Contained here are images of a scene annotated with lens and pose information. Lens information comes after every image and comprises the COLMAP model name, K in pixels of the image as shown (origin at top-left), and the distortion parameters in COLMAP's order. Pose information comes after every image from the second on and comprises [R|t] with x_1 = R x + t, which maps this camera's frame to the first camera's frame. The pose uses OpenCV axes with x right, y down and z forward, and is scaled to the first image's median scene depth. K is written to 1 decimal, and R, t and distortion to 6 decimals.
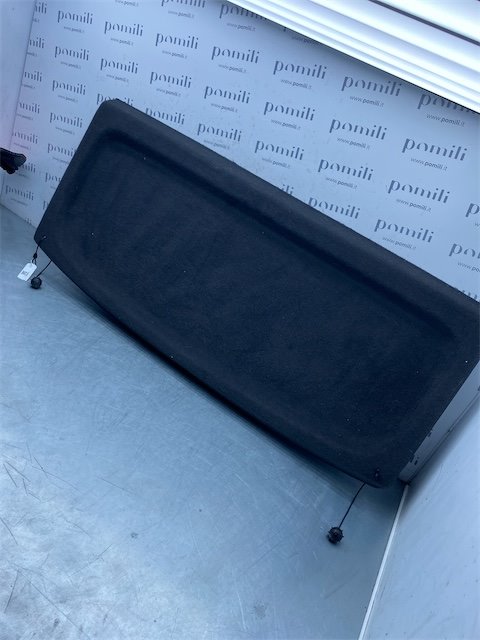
lens RADIAL K [[501.0, 0, 240.0], [0, 501.0, 320.0], [0, 0, 1]] dist [0.000864, -0.009573]
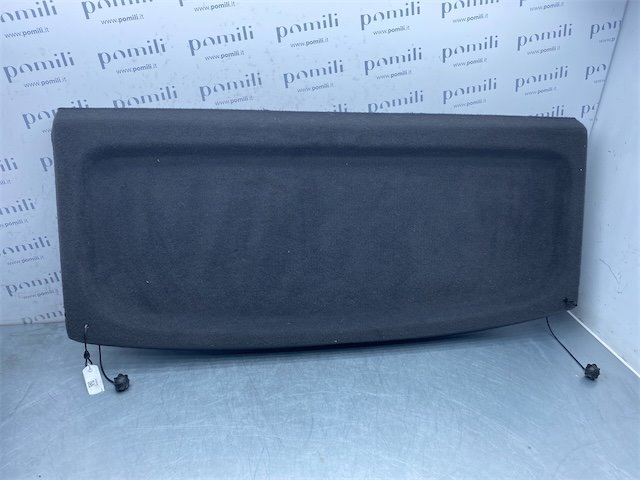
lens RADIAL K [[501.0, 0, 322.5], [0, 501.0, 232.0], [0, 0, 1]] dist [0.000864, -0.009573]
pose [[0.728078, -0.562547, 0.391718, -0.402383], [0.525658, 0.824954, 0.207690, -0.284979], [-0.439984, 0.054695, 0.896338, 0.238166]]
